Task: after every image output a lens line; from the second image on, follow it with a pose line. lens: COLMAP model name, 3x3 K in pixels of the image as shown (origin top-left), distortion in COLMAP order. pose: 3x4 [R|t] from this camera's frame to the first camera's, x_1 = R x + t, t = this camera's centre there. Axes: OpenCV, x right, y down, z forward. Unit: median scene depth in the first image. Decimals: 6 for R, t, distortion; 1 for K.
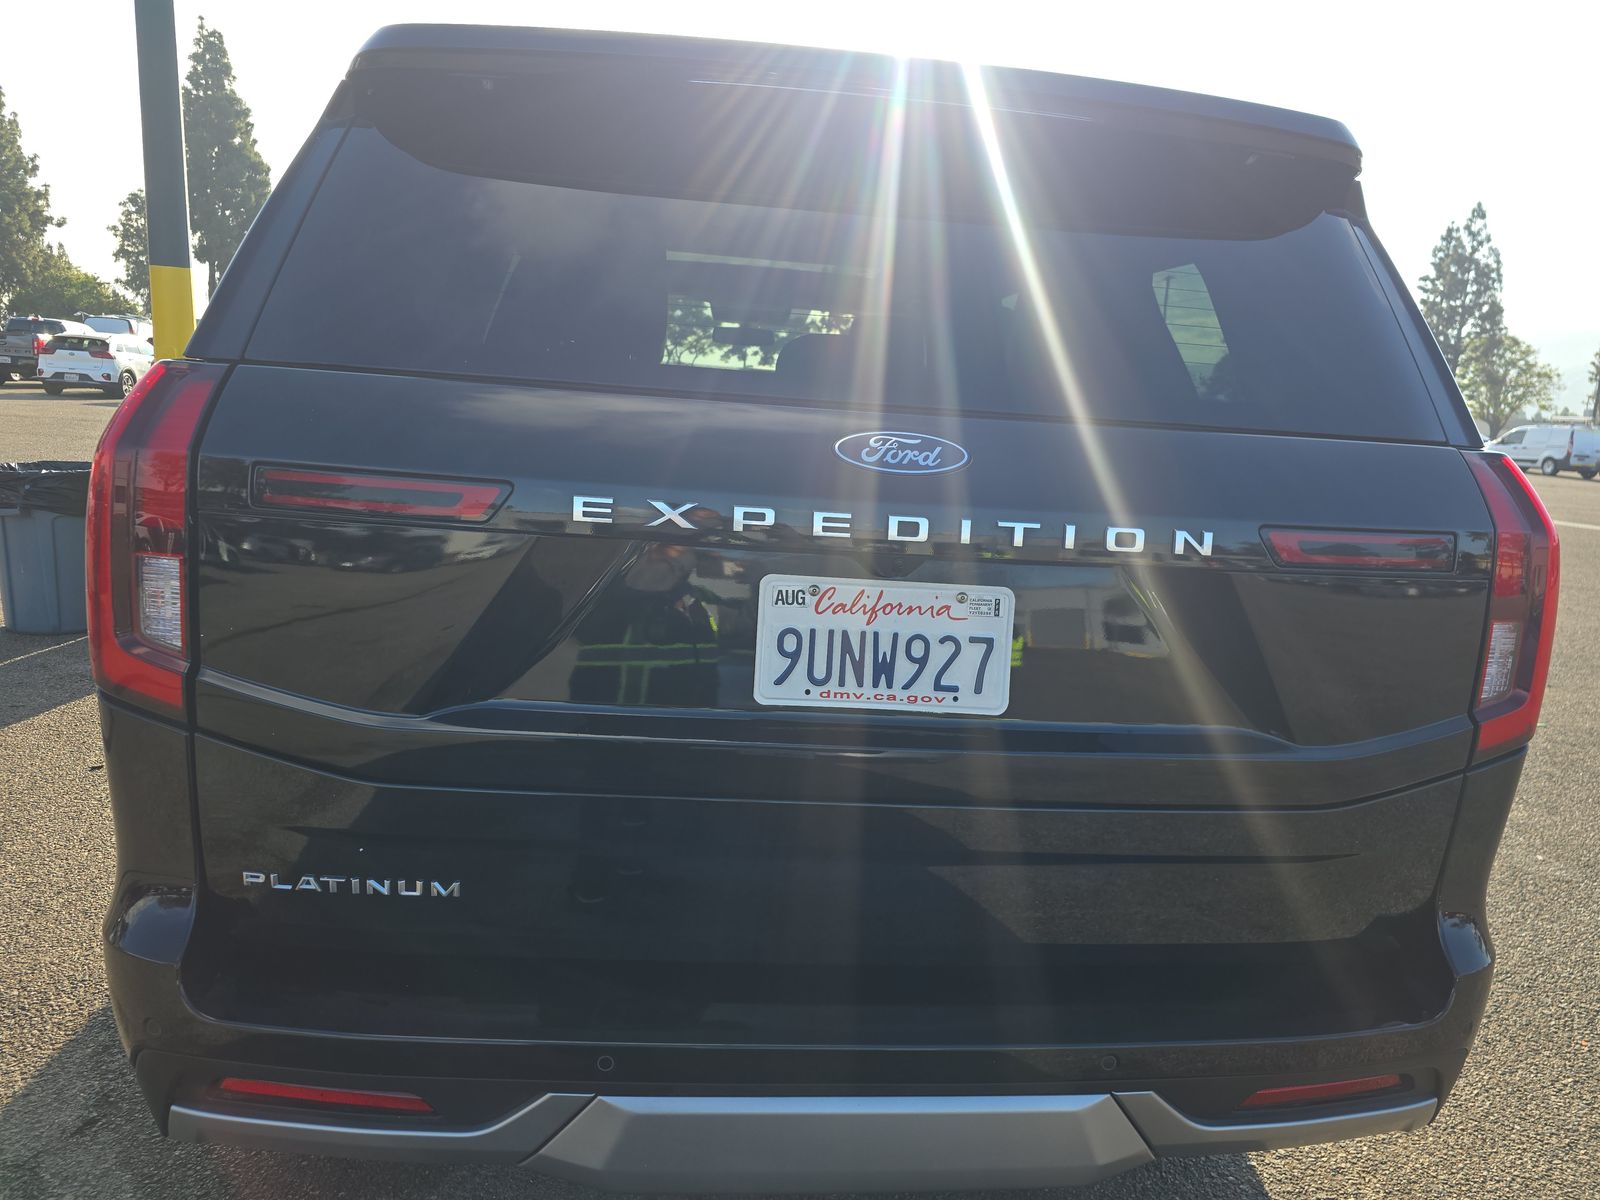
lens RADIAL K [[1072.6, 0, 800.0], [0, 1072.6, 600.0], [0, 0, 1]] dist [0.080231, -0.000548]
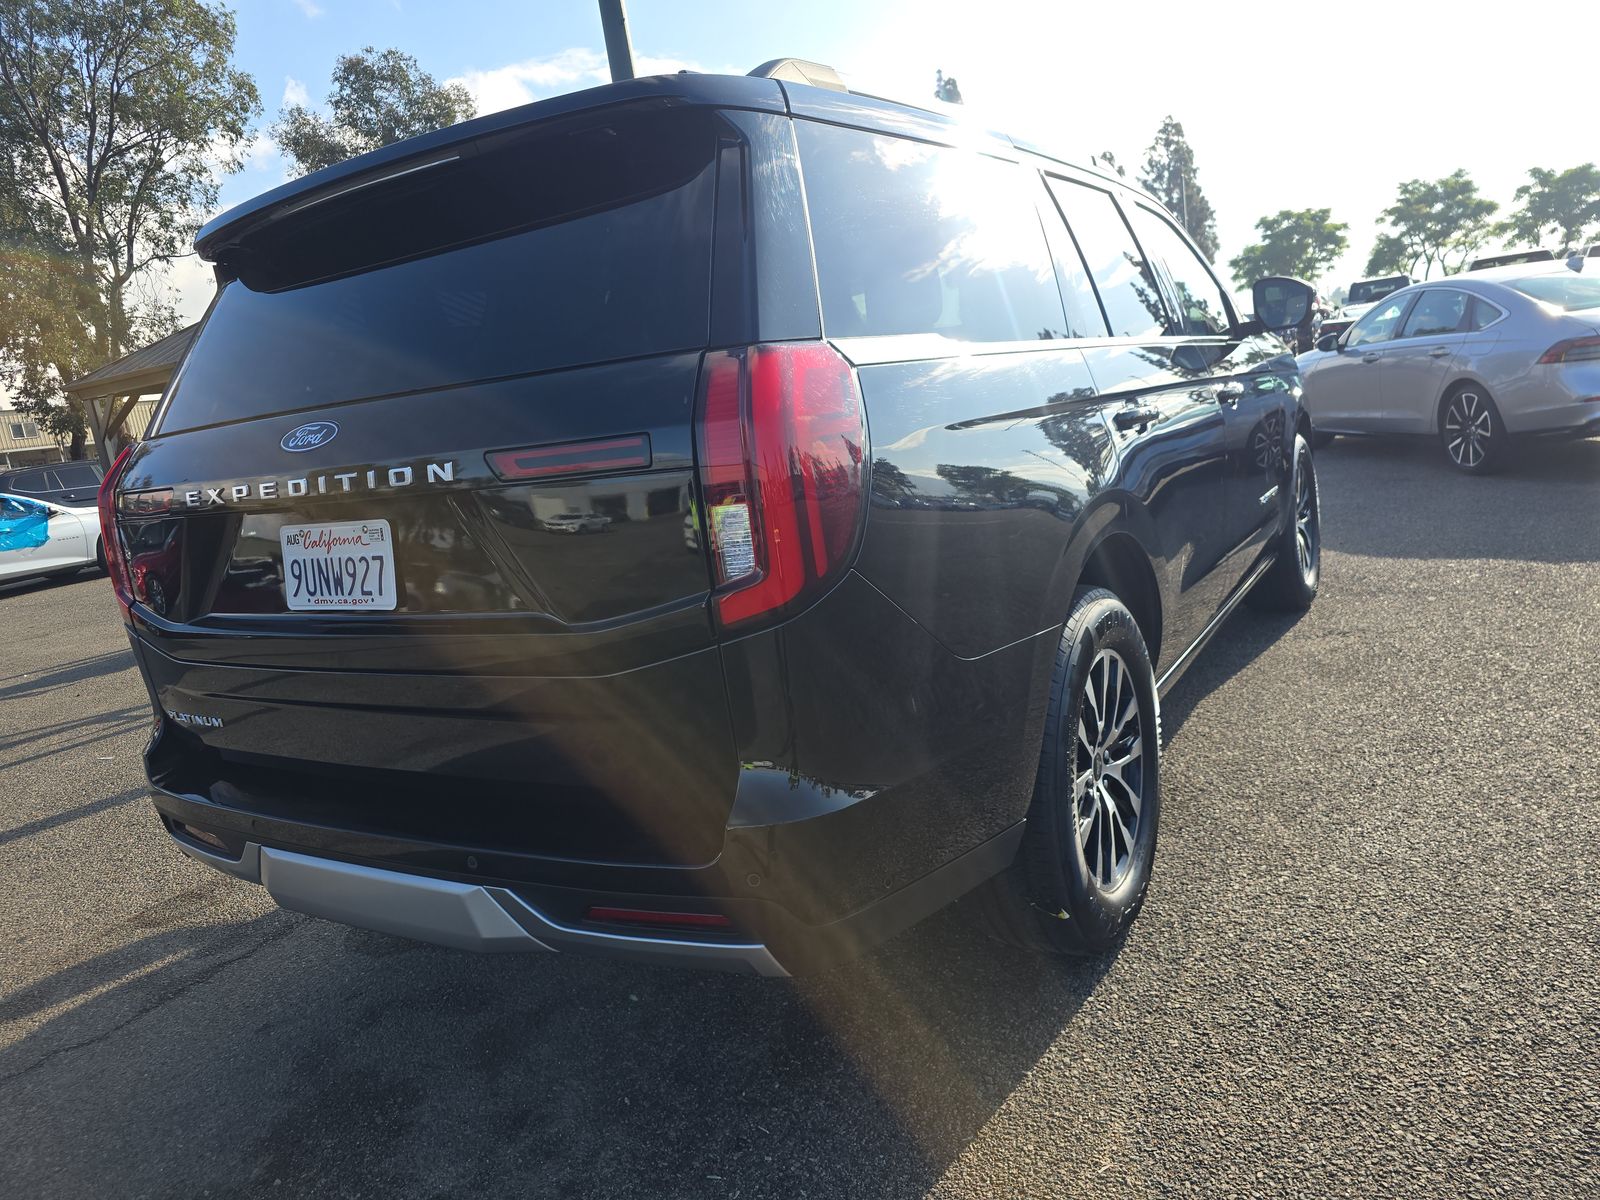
lens RADIAL K [[1072.6, 0, 800.0], [0, 1072.6, 600.0], [0, 0, 1]] dist [0.080231, -0.000548]
pose [[0.780658, -0.055678, -0.622473, 1.517761], [0.066130, 0.997791, -0.006314, 0.140642], [0.621449, -0.036235, 0.782616, 0.217455]]
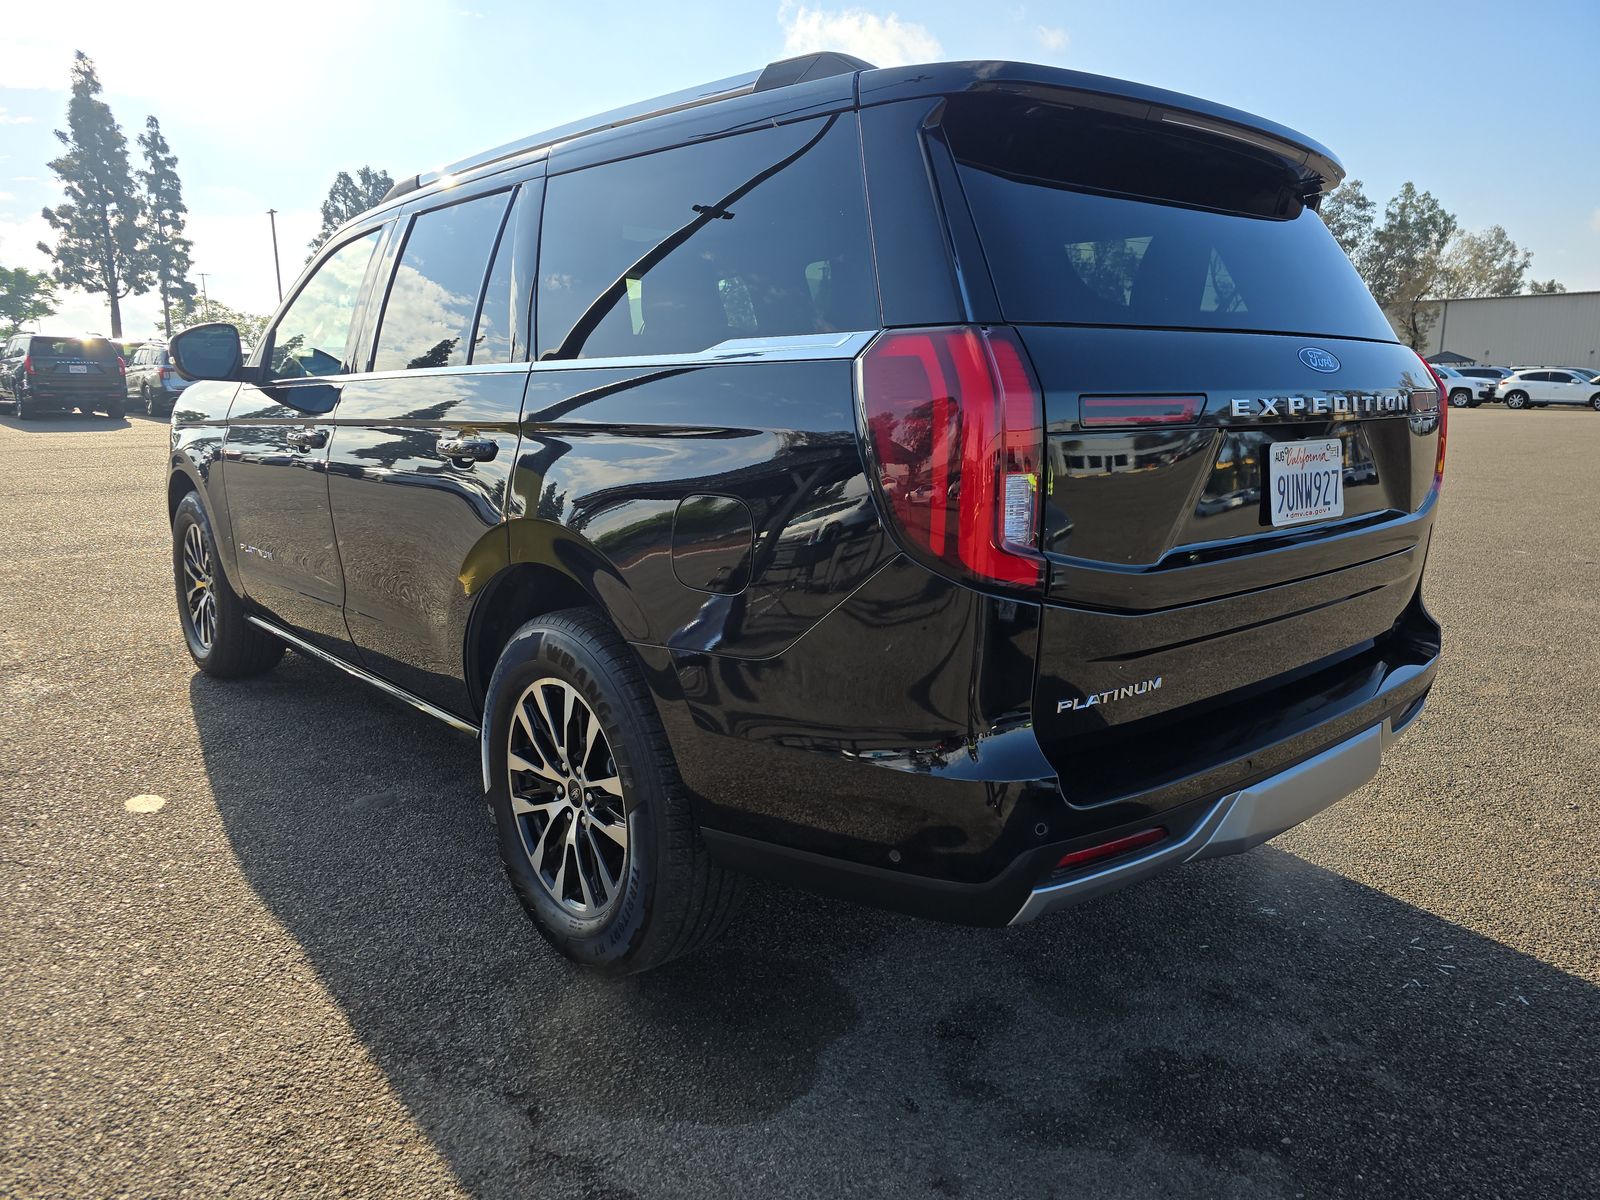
lens RADIAL K [[1072.6, 0, 800.0], [0, 1072.6, 600.0], [0, 0, 1]] dist [0.080231, -0.000548]
pose [[0.799543, -0.175148, 0.574504, -1.524089], [0.160964, 0.984031, 0.075985, -0.030042], [-0.578638, 0.031722, 0.814967, 0.100213]]
